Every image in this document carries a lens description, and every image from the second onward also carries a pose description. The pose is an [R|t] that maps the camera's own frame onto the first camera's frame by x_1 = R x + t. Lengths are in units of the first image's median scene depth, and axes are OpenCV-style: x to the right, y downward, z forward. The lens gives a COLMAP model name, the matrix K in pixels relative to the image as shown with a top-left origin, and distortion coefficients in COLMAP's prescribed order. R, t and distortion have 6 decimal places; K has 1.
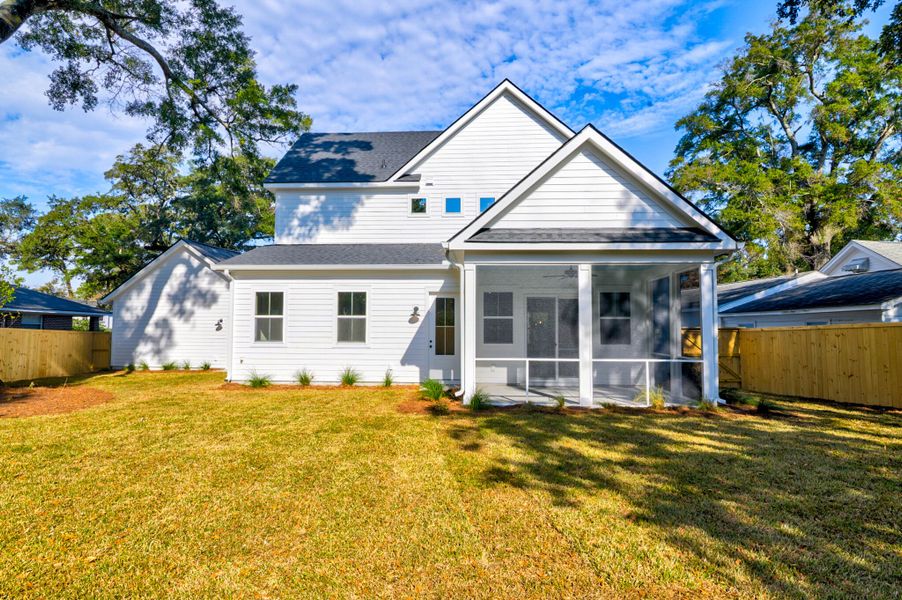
lens RADIAL K [[523.0, 0, 450.1], [0, 523.0, 305.8], [0, 0, 1]] dist [0.016692, -0.000720]
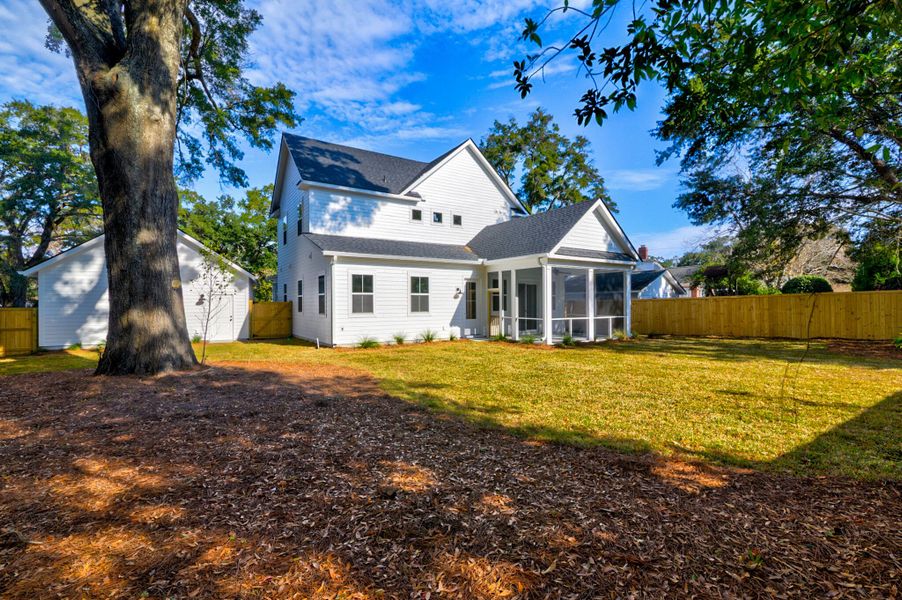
lens RADIAL K [[402.0, 0, 448.5], [0, 402.0, 301.8], [0, 0, 1]] dist [0.011676, 0.000027]
pose [[0.813267, -0.007163, 0.581847, -0.616969], [-0.020732, 0.998933, 0.041276, -0.004248], [-0.581522, -0.045631, 0.812250, 0.059028]]
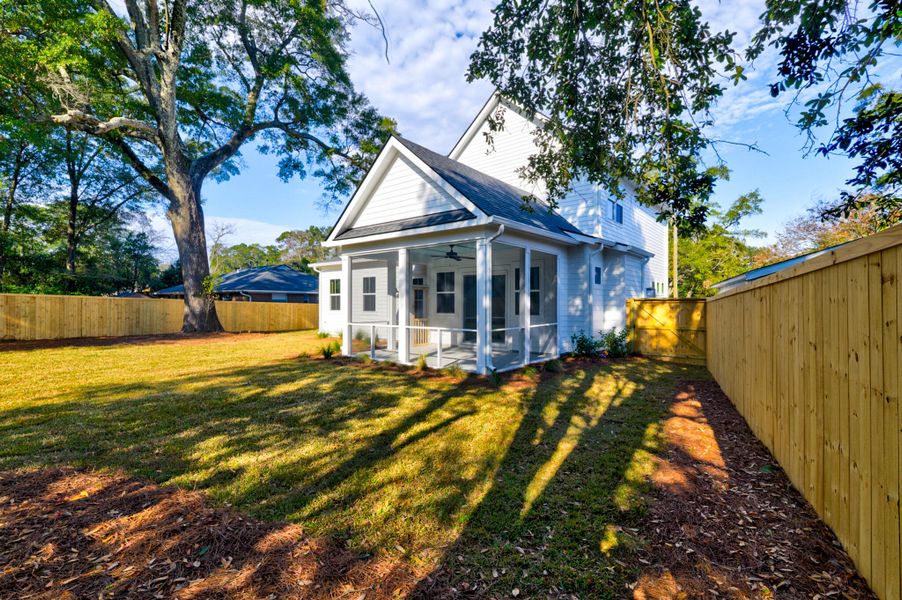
lens RADIAL K [[411.5, 0, 451.9], [0, 411.5, 303.2], [0, 0, 1]] dist [0.018051, 0.000153]
pose [[0.806486, -0.004193, -0.591239, 0.553605], [0.032613, 0.998768, 0.037402, 0.009450], [0.590353, -0.049446, 0.805629, 0.169173]]
